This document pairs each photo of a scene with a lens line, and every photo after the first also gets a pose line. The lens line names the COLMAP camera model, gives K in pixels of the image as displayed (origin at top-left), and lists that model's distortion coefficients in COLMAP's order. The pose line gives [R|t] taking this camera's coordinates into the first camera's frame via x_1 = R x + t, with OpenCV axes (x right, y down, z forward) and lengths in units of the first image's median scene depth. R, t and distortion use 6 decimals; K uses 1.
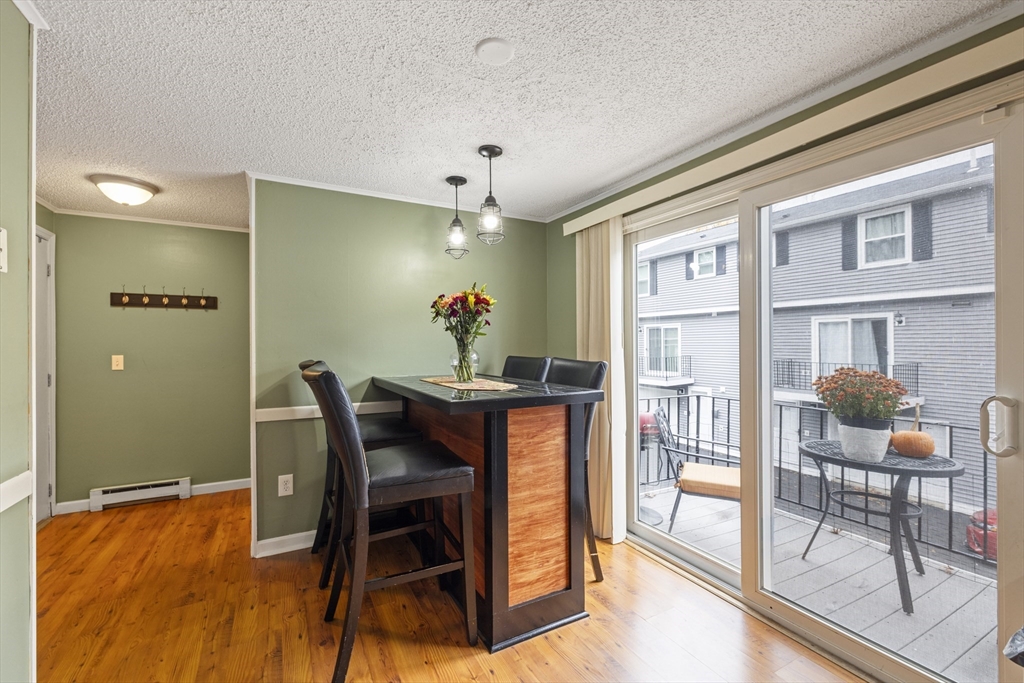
lens RADIAL K [[431.3, 0, 508.6], [0, 431.3, 344.7], [0, 0, 1]] dist [-0.000463, -0.000943]
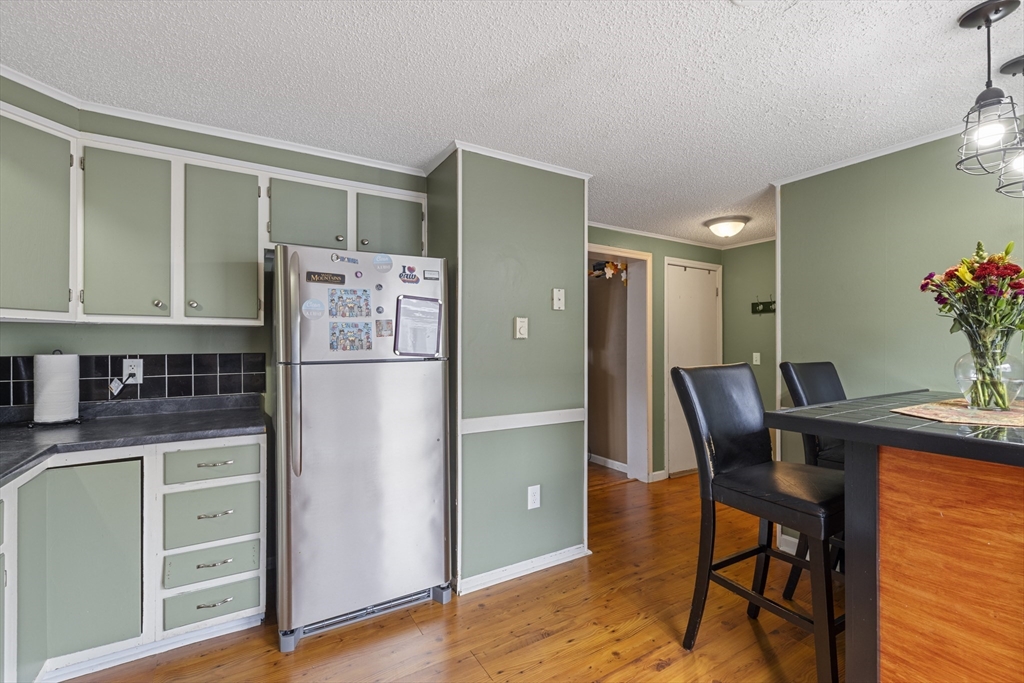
lens RADIAL K [[446.0, 0, 505.1], [0, 446.0, 345.0], [0, 0, 1]] dist [0.002663, -0.000127]
pose [[0.044197, 0.005437, -0.999008, 0.615869], [-0.004989, 0.999974, 0.005221, -0.002278], [0.999010, 0.004753, 0.044223, 0.377507]]
